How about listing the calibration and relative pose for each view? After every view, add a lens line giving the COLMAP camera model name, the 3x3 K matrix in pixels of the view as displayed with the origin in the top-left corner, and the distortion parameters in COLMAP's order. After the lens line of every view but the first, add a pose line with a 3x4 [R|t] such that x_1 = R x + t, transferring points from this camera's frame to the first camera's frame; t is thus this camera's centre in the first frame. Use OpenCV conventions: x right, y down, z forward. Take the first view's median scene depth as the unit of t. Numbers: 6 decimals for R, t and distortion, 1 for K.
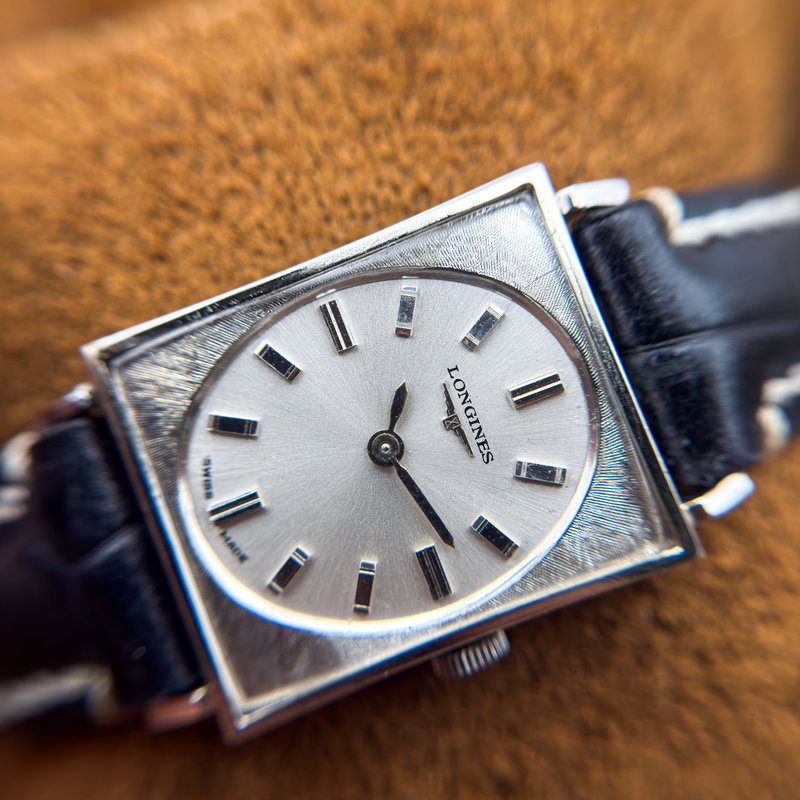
lens RADIAL K [[1037.2, 0, 400.0], [0, 1037.2, 400.0], [0, 0, 1]] dist [0.808690, -0.002294]
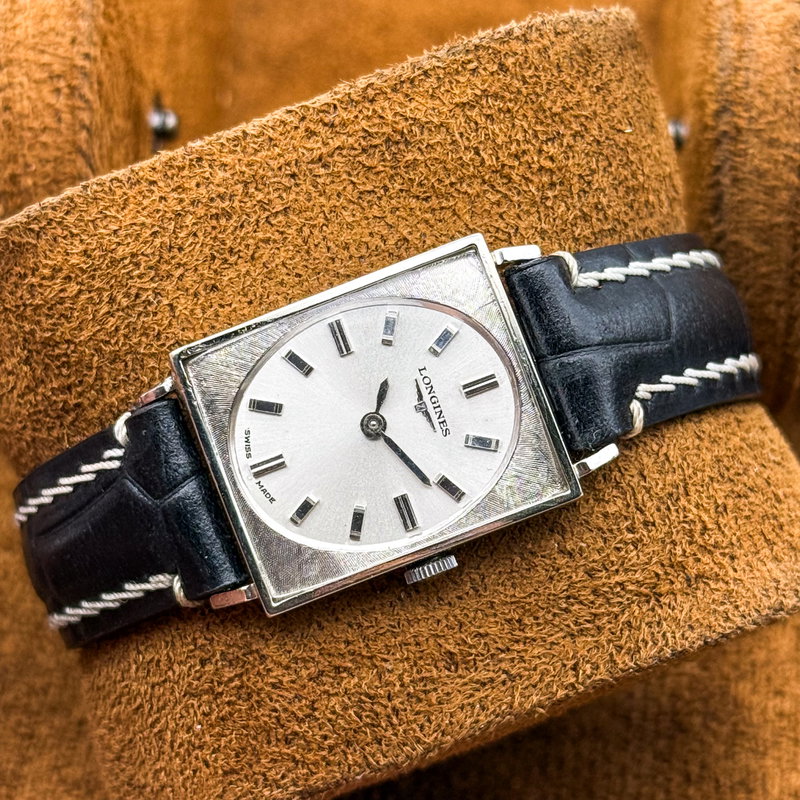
lens RADIAL K [[2317.0, 0, 400.0], [0, 2317.0, 400.0], [0, 0, 1]] dist [0.078321, 0.801484]
pose [[0.999851, 0.015483, 0.007617, -0.002204], [-0.015183, 0.999165, -0.037924, 0.130581], [-0.008197, 0.037803, 0.999252, -2.111297]]
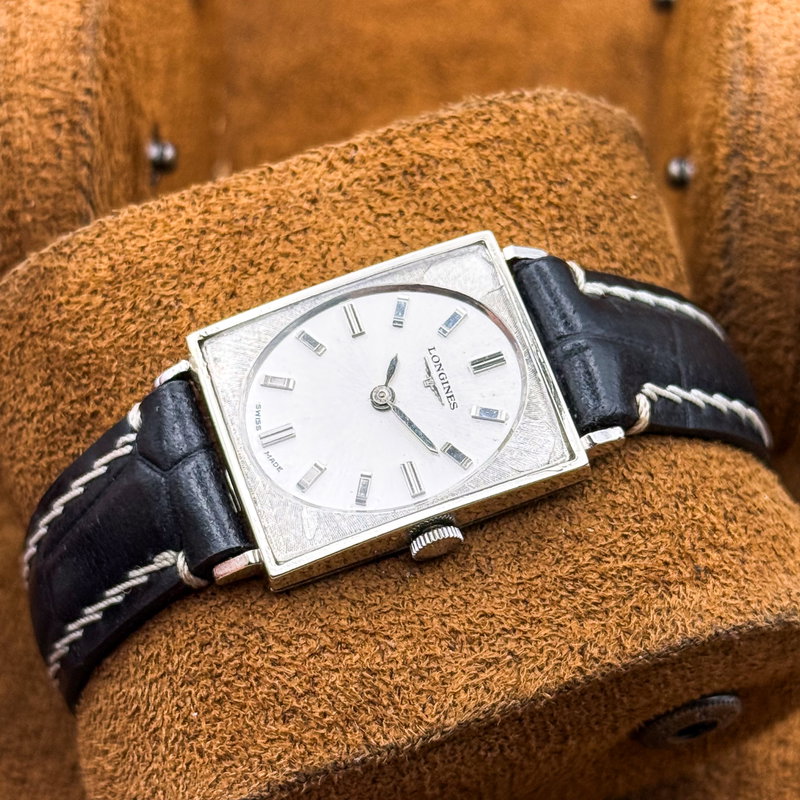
lens RADIAL K [[2317.0, 0, 400.0], [0, 2317.0, 400.0], [0, 0, 1]] dist [0.078321, 0.801484]
pose [[0.999087, 0.033245, -0.026834, 0.095509], [-0.041093, 0.919599, -0.390704, 1.283547], [0.011687, 0.391450, 0.920125, -1.911397]]
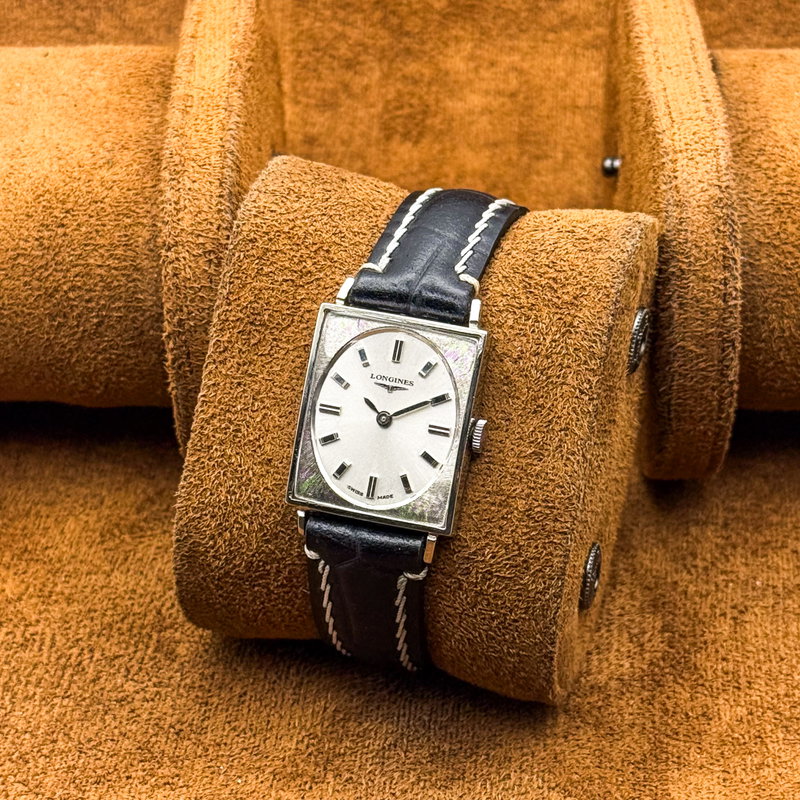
lens RADIAL K [[2253.8, 0, 400.0], [0, 2253.8, 400.0], [0, 0, 1]] dist [-0.025005, -0.319683]
pose [[0.534979, -0.844155, -0.034635, 0.210779], [0.824232, 0.530480, -0.198073, 1.032620], [0.185578, 0.077418, 0.979575, -3.846837]]
